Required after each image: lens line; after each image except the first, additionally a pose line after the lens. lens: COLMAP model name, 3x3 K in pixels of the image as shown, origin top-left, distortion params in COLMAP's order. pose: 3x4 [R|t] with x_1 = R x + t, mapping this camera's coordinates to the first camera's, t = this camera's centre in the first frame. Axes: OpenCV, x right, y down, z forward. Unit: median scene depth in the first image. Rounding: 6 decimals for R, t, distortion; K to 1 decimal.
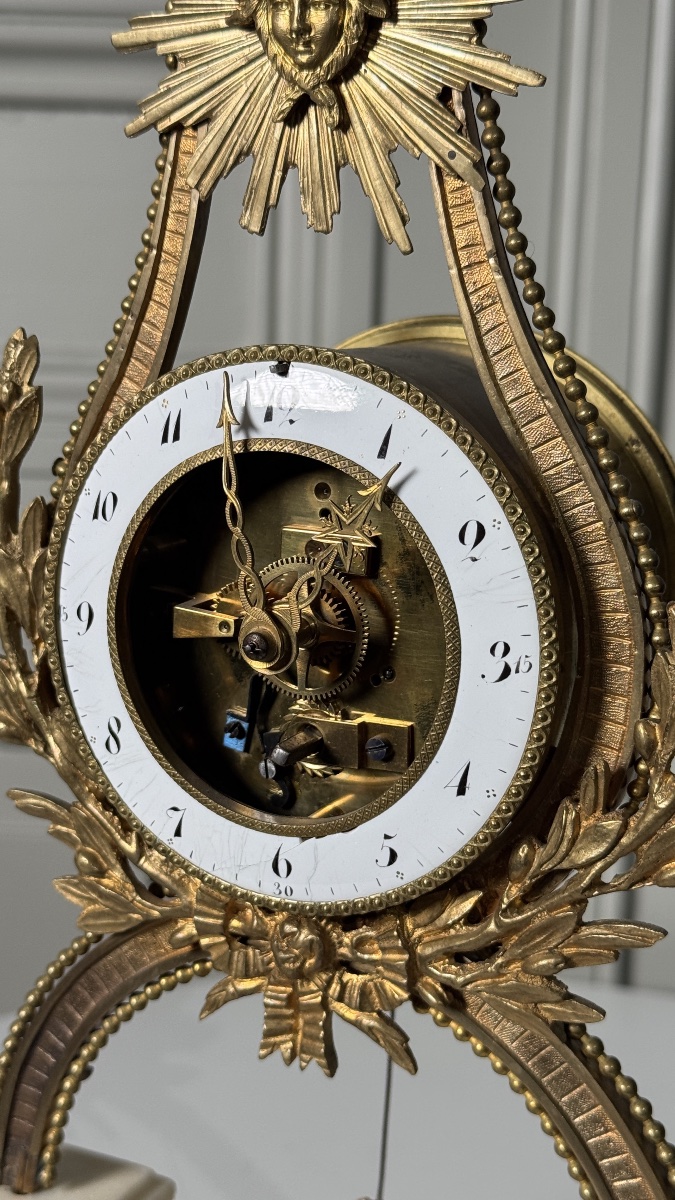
lens RADIAL K [[1733.9, 0, 337.3], [0, 1733.9, 621.9], [0, 0, 1]] dist [0.187050, -0.397633]
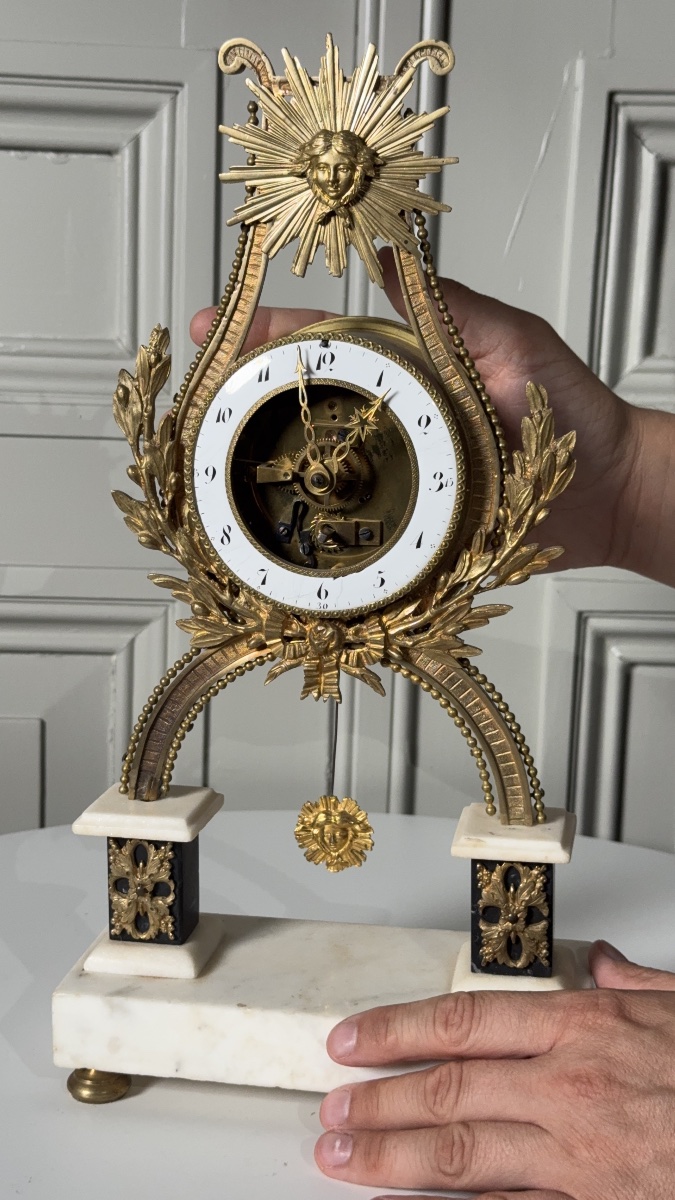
lens RADIAL K [[1733.9, 0, 337.3], [0, 1733.9, 621.9], [0, 0, 1]] dist [0.187050, -0.397633]
pose [[0.961088, -0.048260, 0.271993, -0.570887], [0.045483, 0.998829, 0.016509, 0.143331], [-0.272471, -0.003495, 0.962158, -0.944776]]
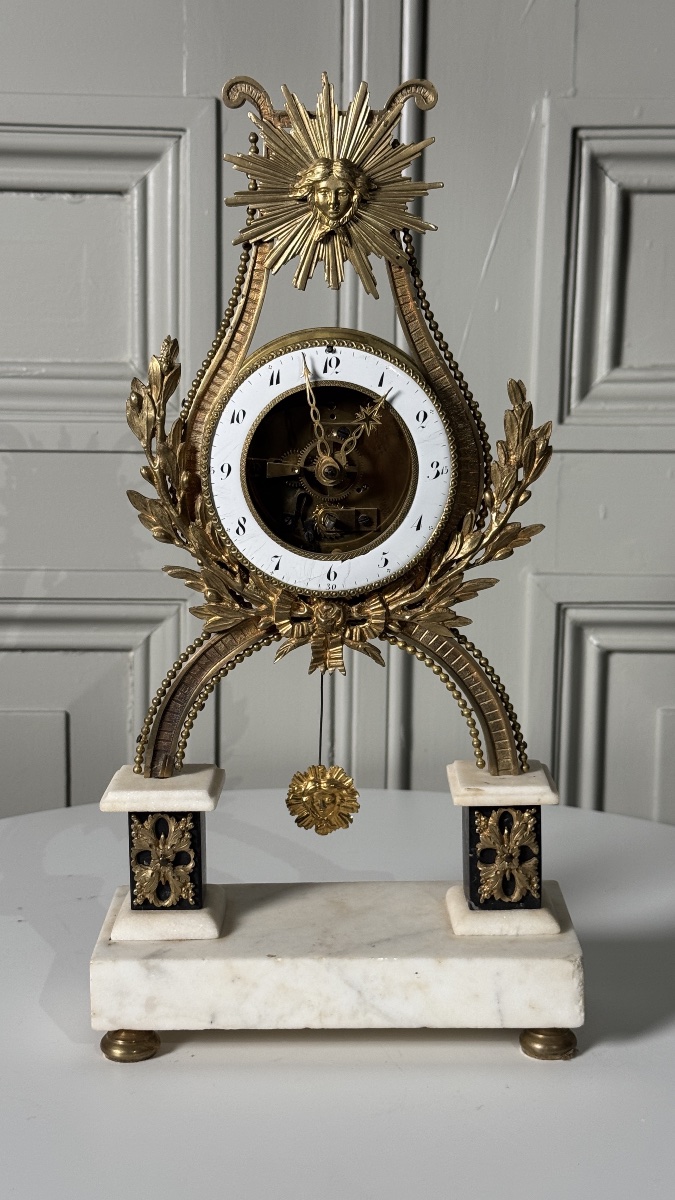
lens RADIAL K [[1733.9, 0, 337.3], [0, 1733.9, 621.9], [0, 0, 1]] dist [0.187050, -0.397633]
pose [[0.890971, -0.088092, 0.445433, -1.033362], [0.093807, 0.995547, 0.009251, 0.182855], [-0.444265, 0.033542, 0.895267, -0.997508]]
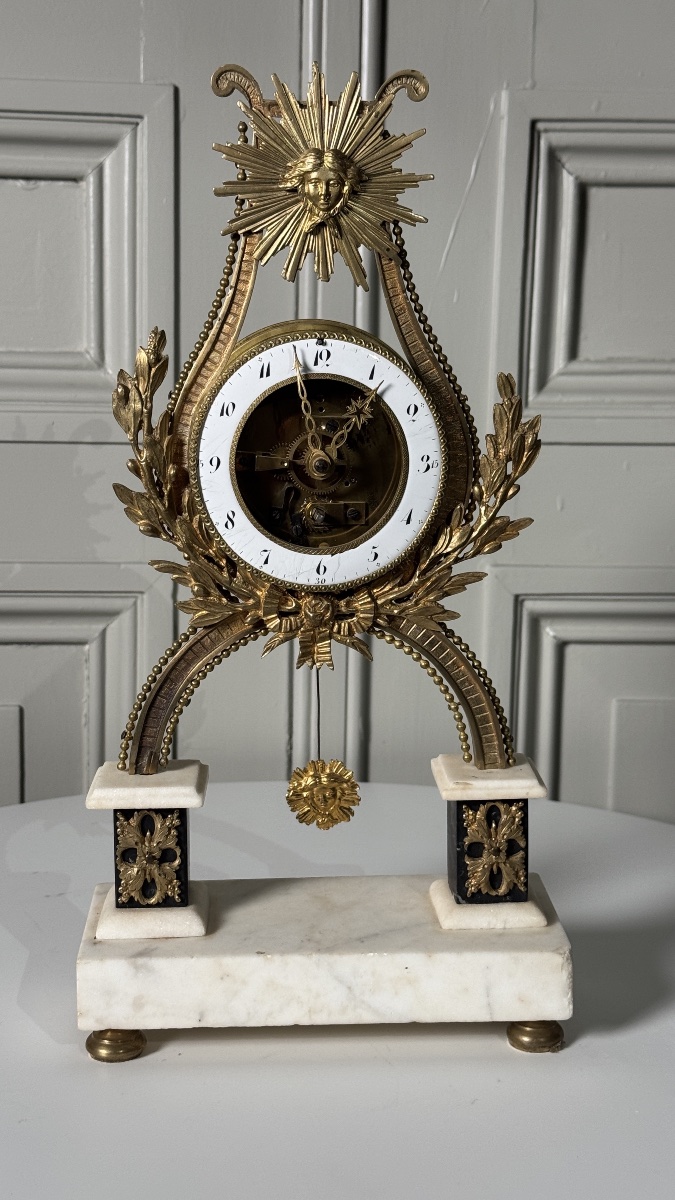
lens RADIAL K [[1733.9, 0, 337.3], [0, 1733.9, 621.9], [0, 0, 1]] dist [0.187050, -0.397633]
pose [[0.866146, -0.093727, 0.490924, -1.117850], [0.095955, 0.995170, 0.020702, 0.165761], [-0.490494, 0.029175, 0.870956, -0.936797]]
